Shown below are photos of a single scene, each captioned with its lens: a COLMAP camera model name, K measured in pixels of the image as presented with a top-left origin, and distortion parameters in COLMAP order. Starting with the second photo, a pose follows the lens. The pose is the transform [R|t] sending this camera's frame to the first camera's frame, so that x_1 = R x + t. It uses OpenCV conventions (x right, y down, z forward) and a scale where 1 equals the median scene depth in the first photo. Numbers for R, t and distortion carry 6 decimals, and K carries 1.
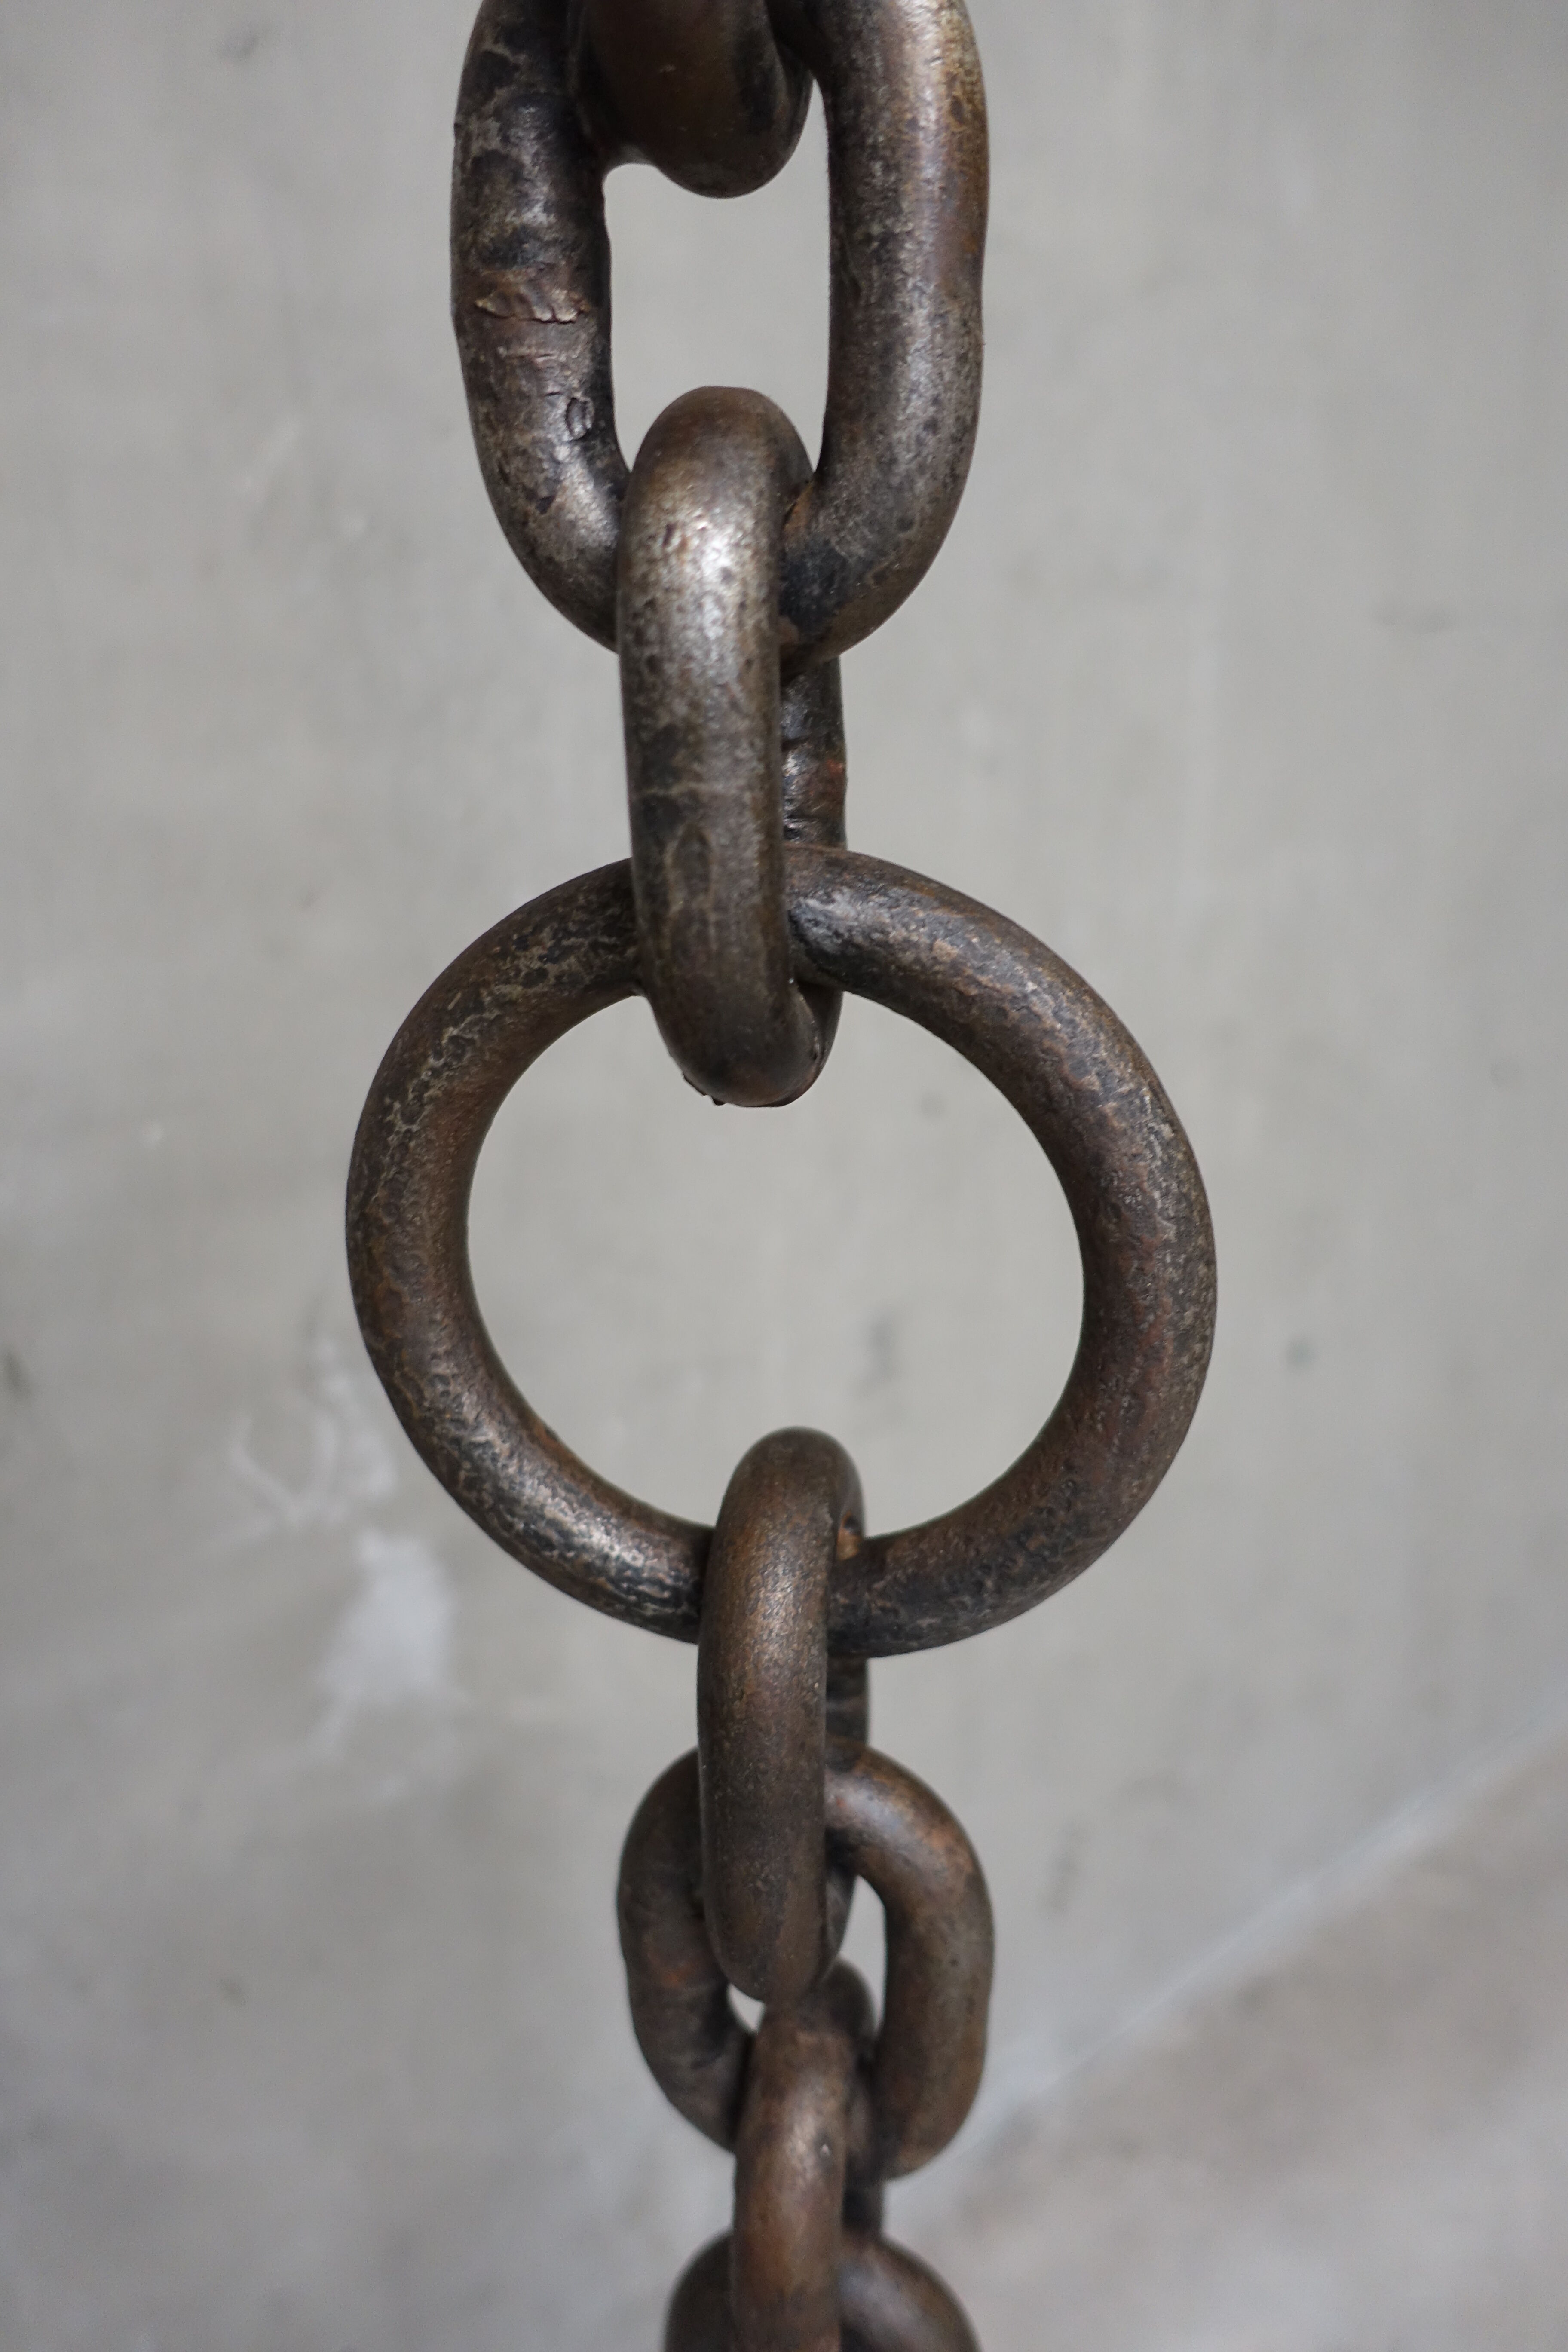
lens RADIAL K [[1615.5, 0, 784.0], [0, 1615.5, 1176.0], [0, 0, 1]] dist [0.009490, -0.007262]
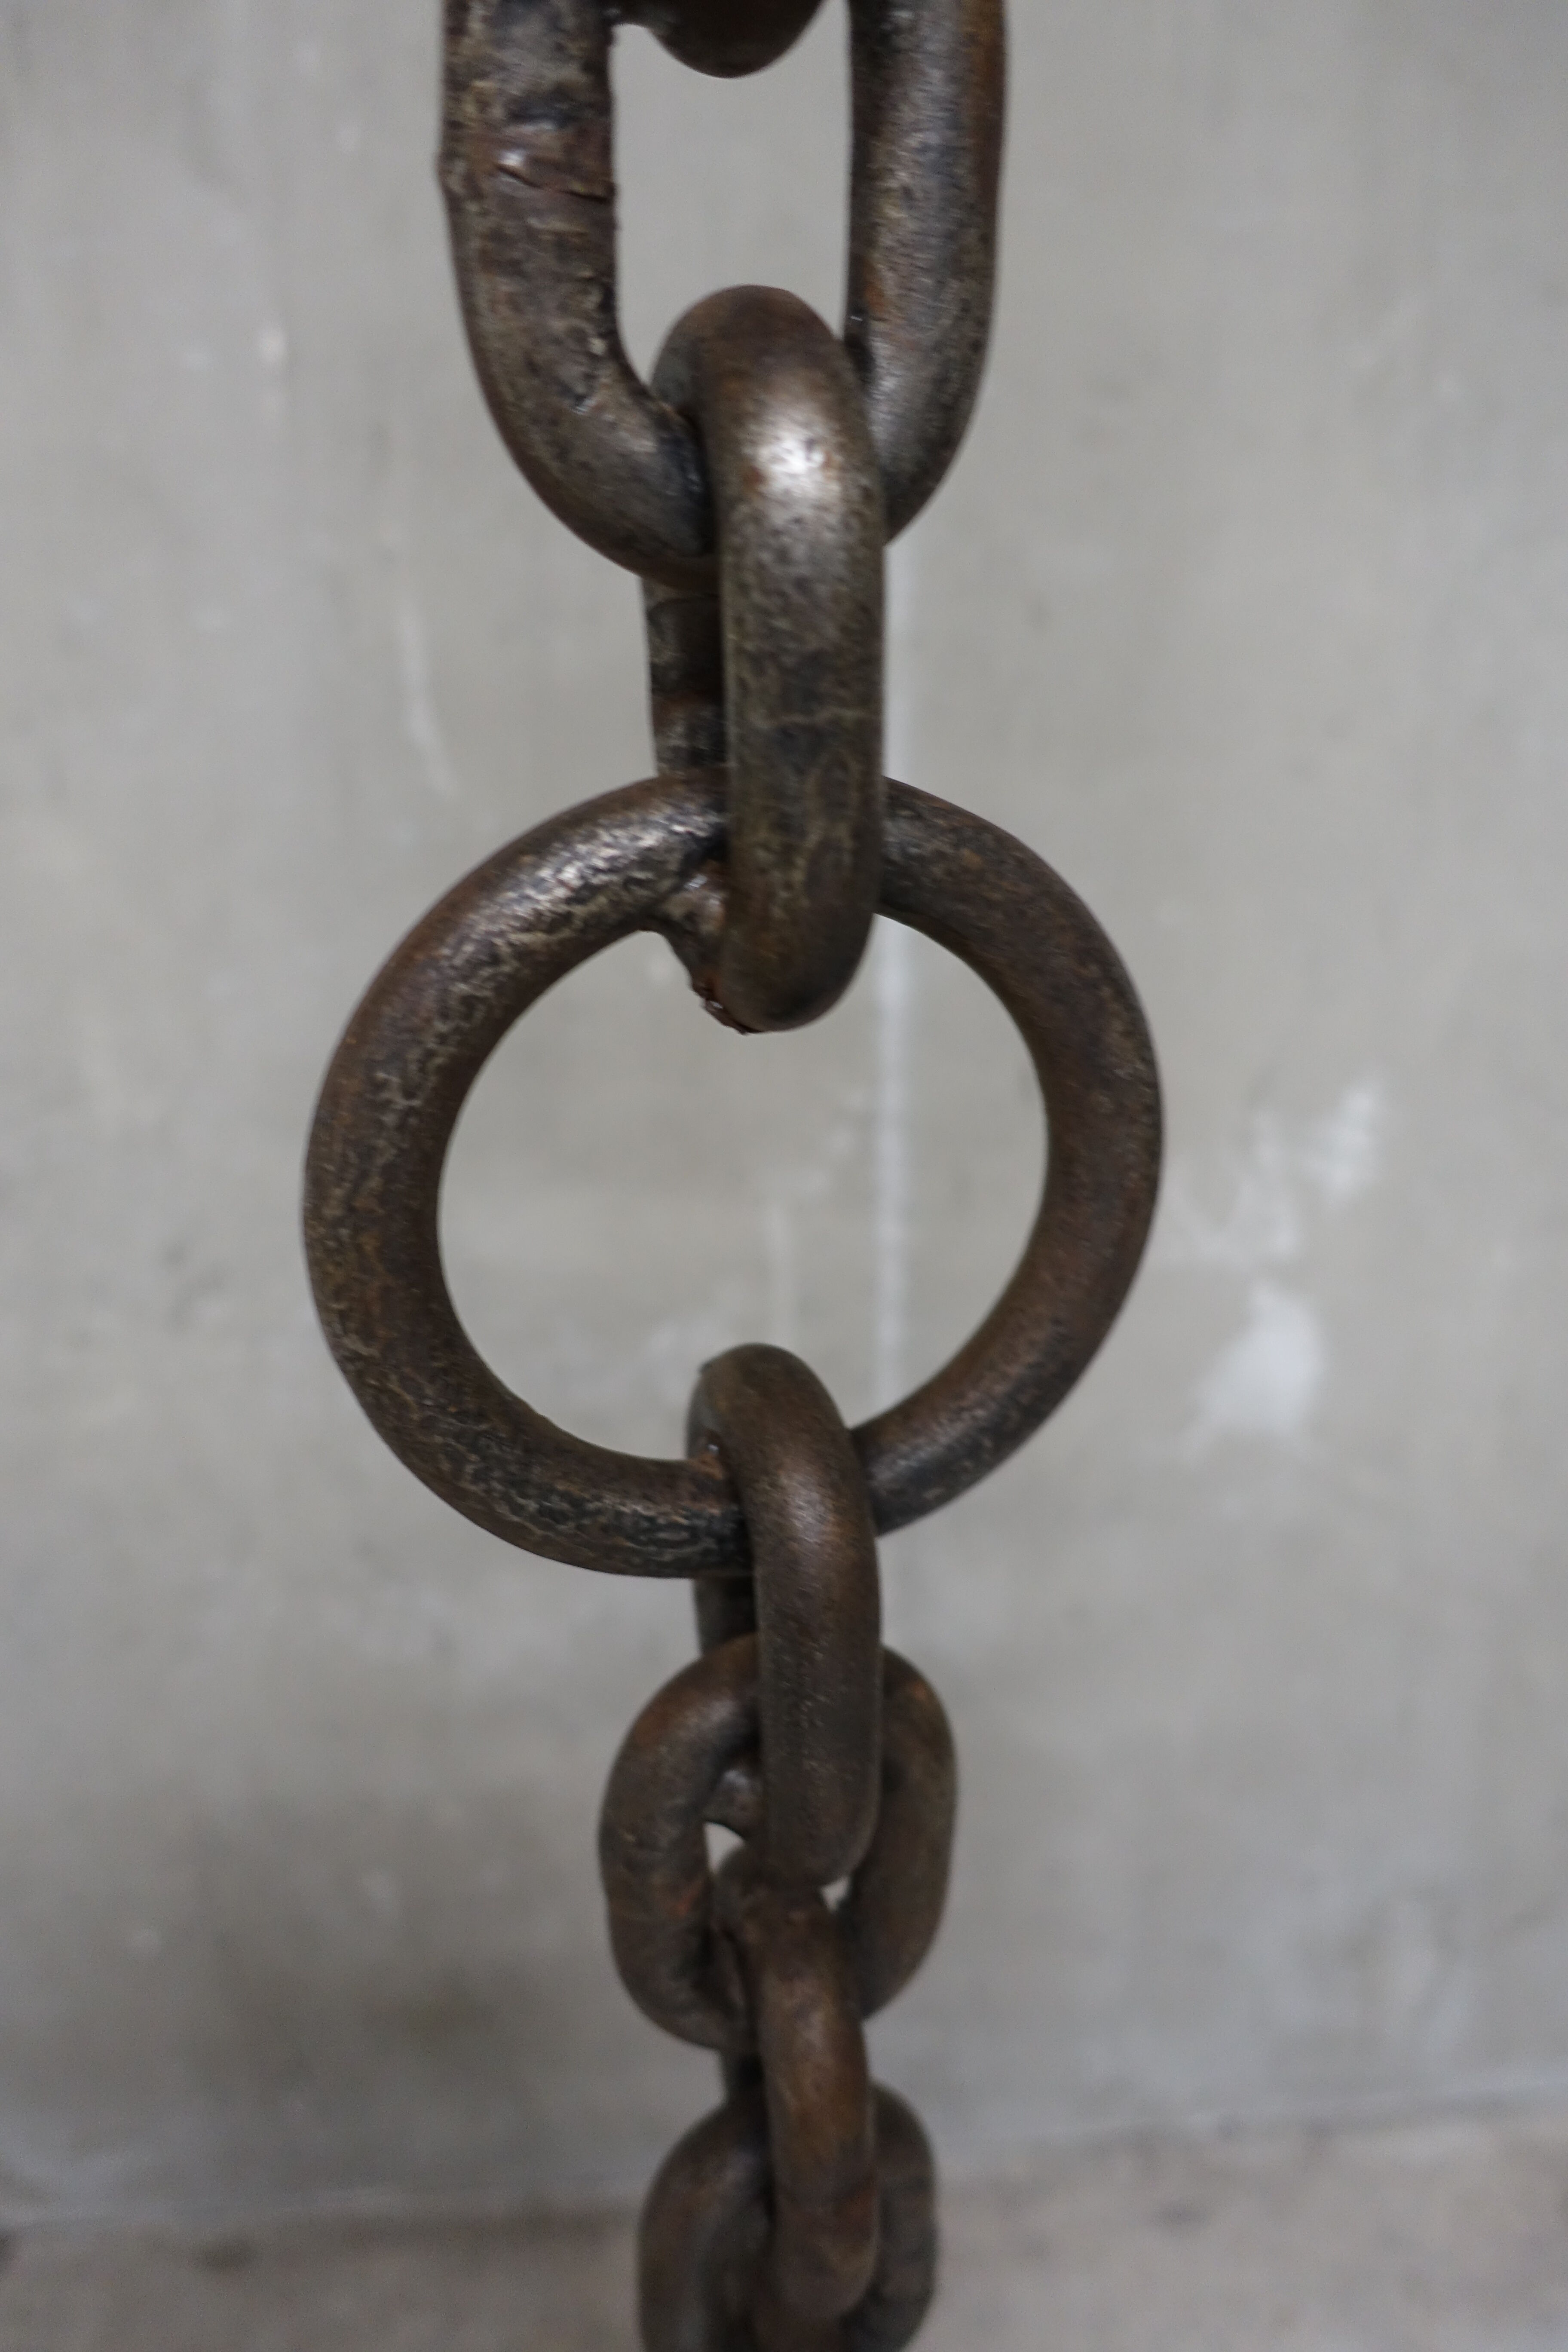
lens RADIAL K [[1578.5, 0, 784.6], [0, 1578.5, 1144.0], [0, 0, 1]] dist [-0.001067, -0.002418]
pose [[0.879405, -0.156066, 0.449766, -0.459174], [0.129197, 0.987522, 0.090052, -0.061231], [-0.458208, -0.021084, 0.888595, 0.135547]]
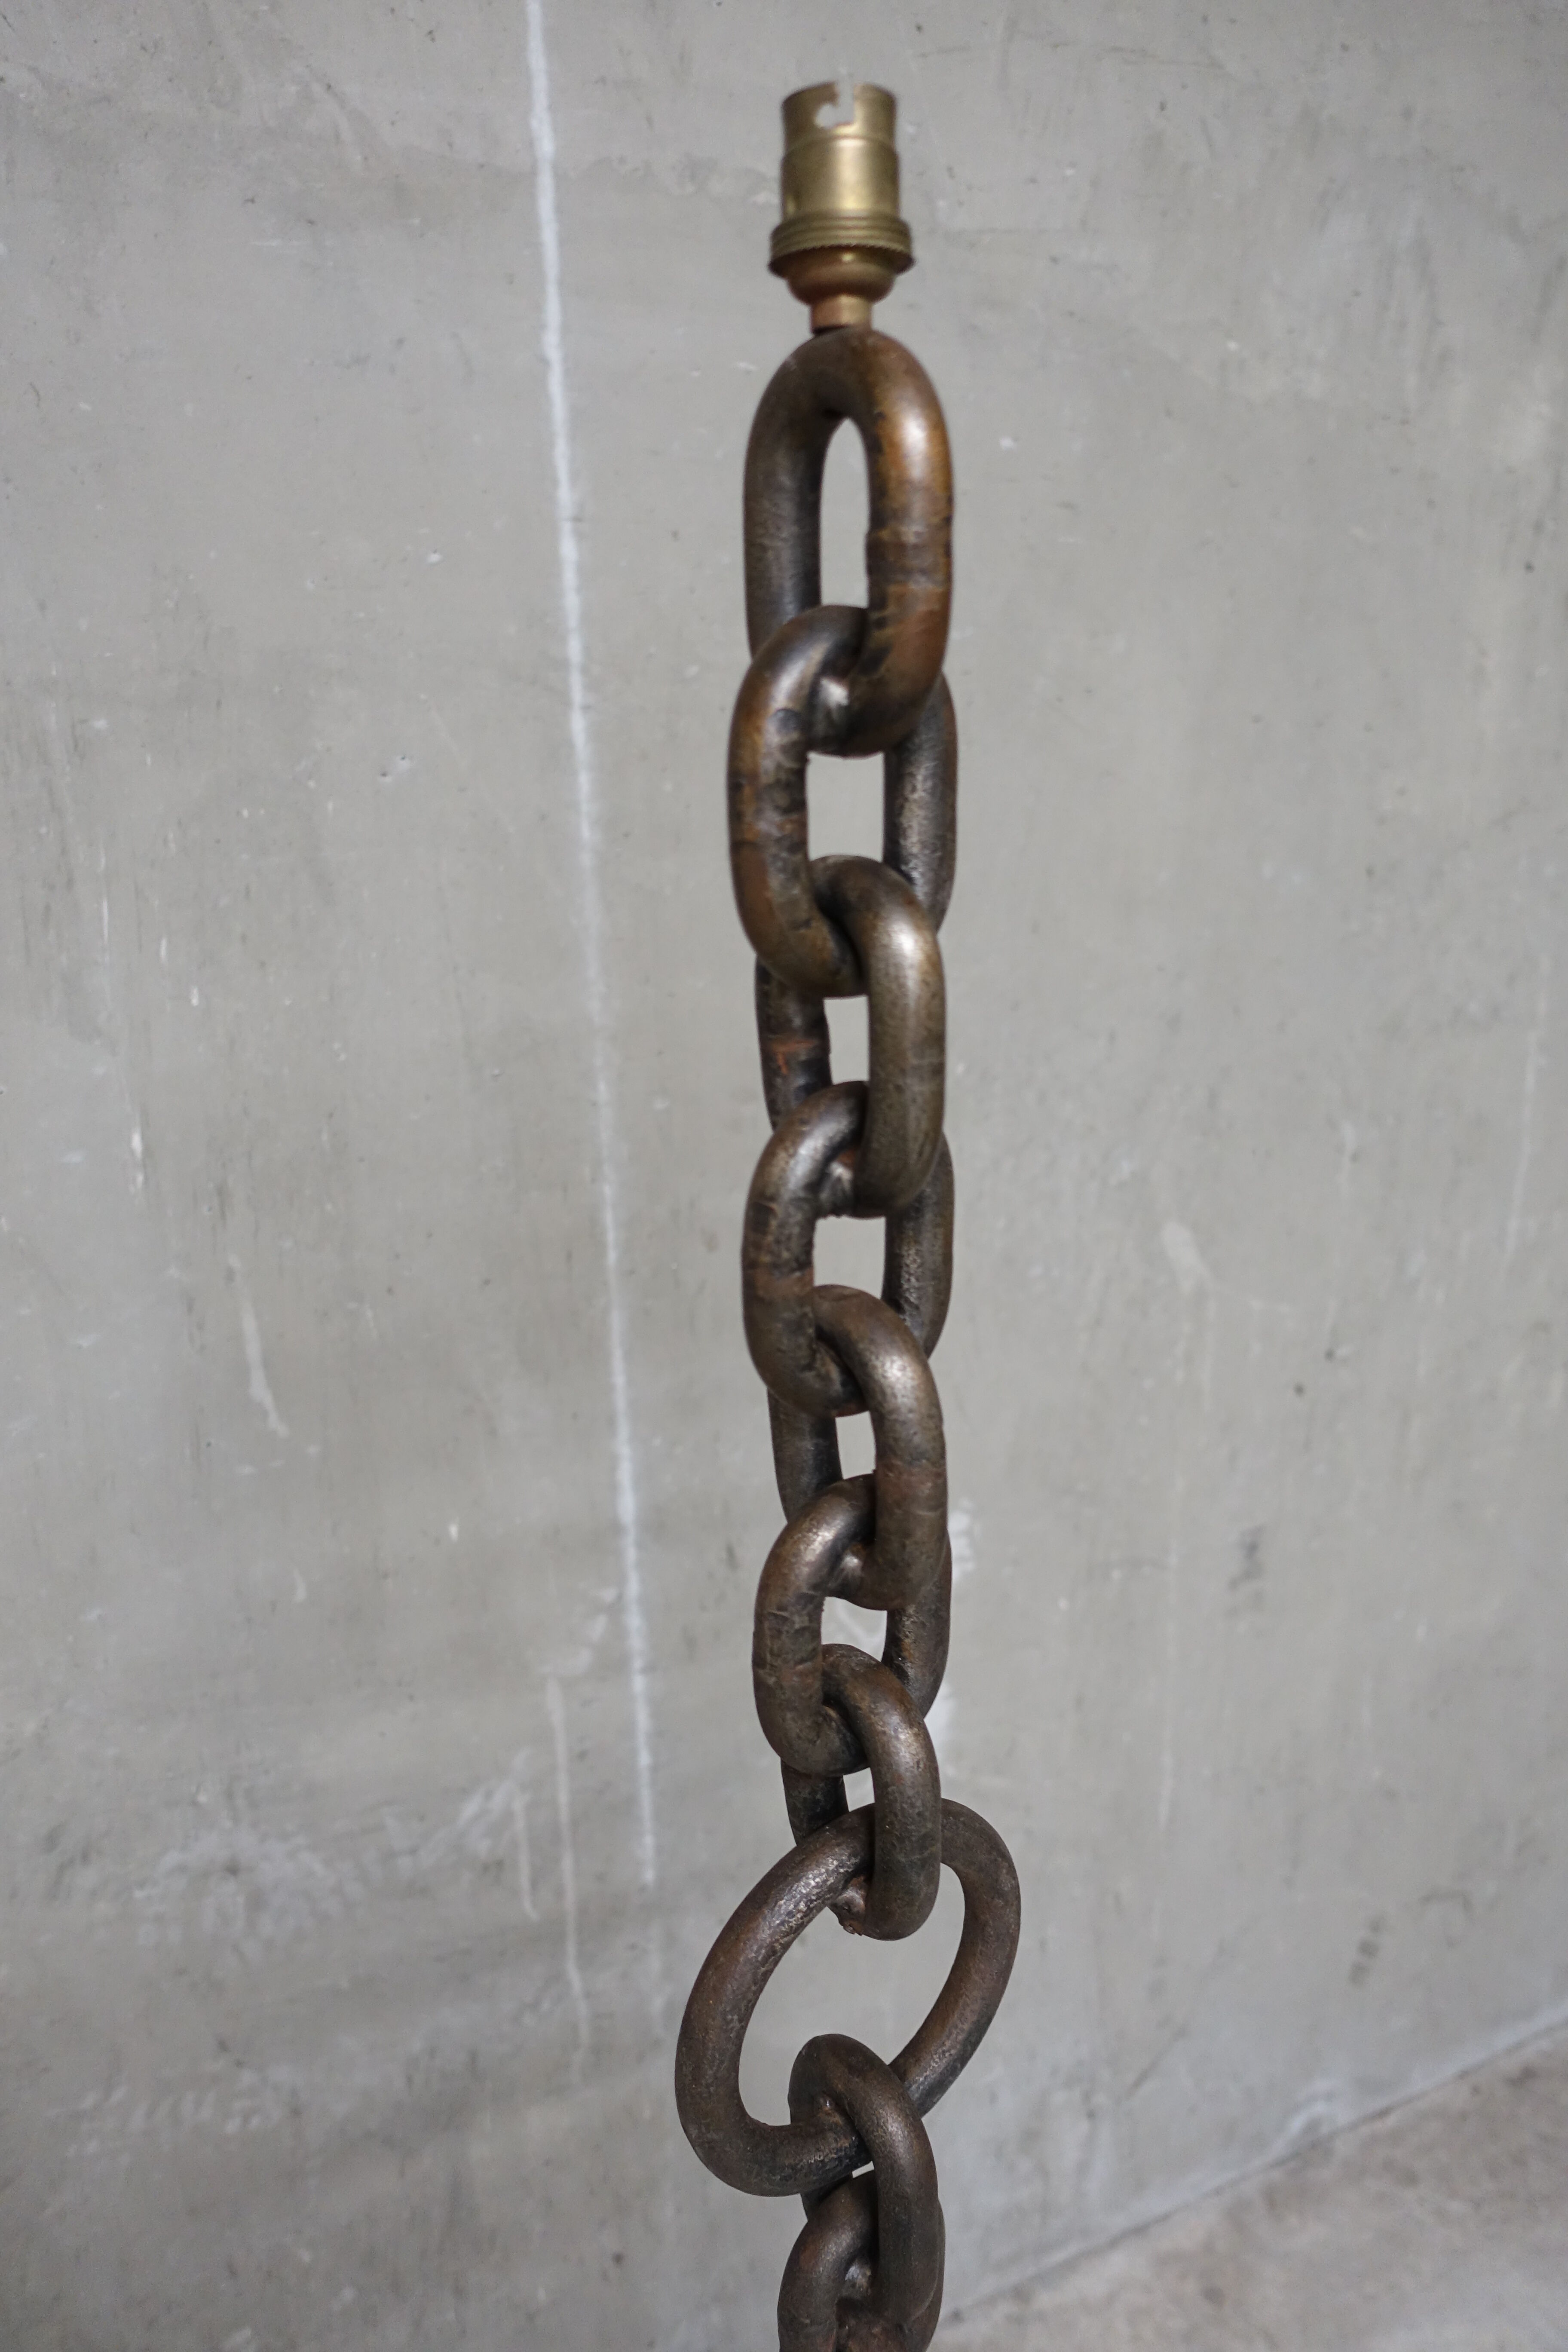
lens RADIAL K [[1549.8, 0, 771.1], [0, 1549.8, 1175.4], [0, 0, 1]] dist [0.008647, -0.004594]
pose [[0.679691, -0.196635, 0.706650, -1.354329], [0.230286, 0.971891, 0.048941, -1.122503], [-0.696411, 0.129467, 0.705868, -0.485585]]
